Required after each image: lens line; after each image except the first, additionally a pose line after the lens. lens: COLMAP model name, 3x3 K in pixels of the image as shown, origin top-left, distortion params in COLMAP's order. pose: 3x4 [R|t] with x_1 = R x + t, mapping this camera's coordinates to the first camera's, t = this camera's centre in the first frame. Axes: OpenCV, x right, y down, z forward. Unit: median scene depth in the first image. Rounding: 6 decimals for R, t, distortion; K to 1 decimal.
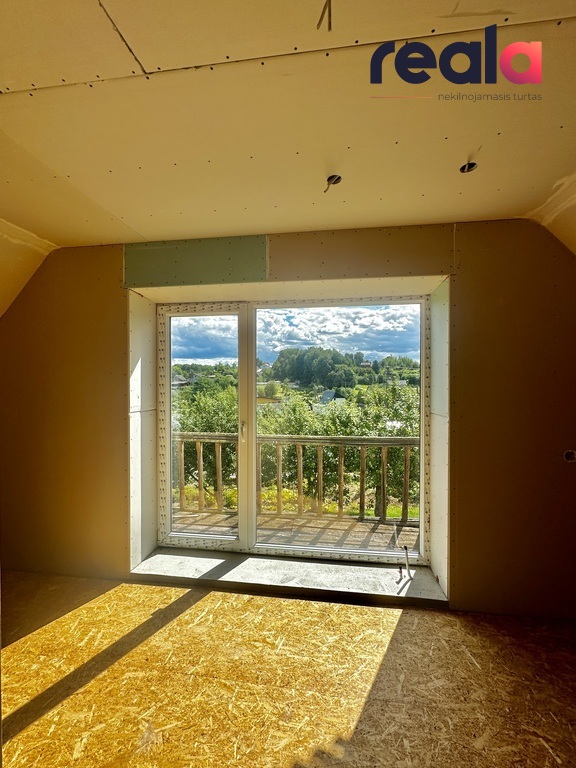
lens RADIAL K [[298.9, 0, 281.6], [0, 298.9, 384.5], [0, 0, 1]] dist [-0.003206, 0.000418]
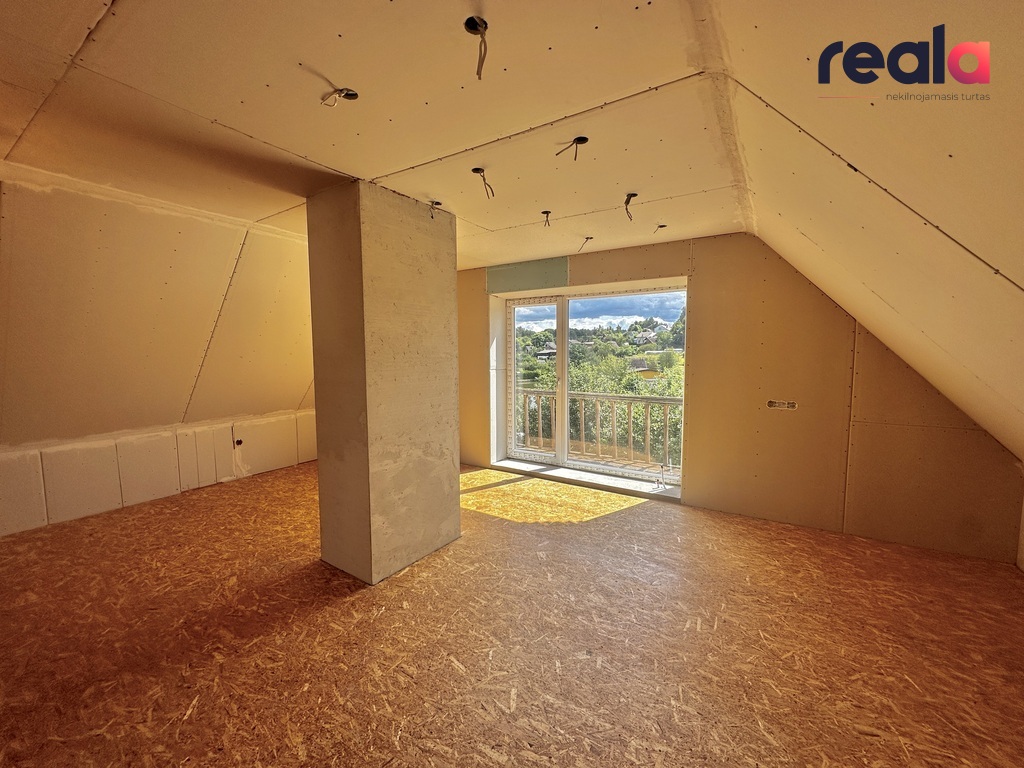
lens RADIAL K [[409.3, 0, 518.4], [0, 409.3, 383.5], [0, 0, 1]] dist [-0.002480, 0.000044]
pose [[0.913472, 0.028887, -0.405875, 0.464870], [0.000617, 0.997377, 0.072373, 0.004607], [0.406901, -0.066361, 0.911058, -0.843258]]
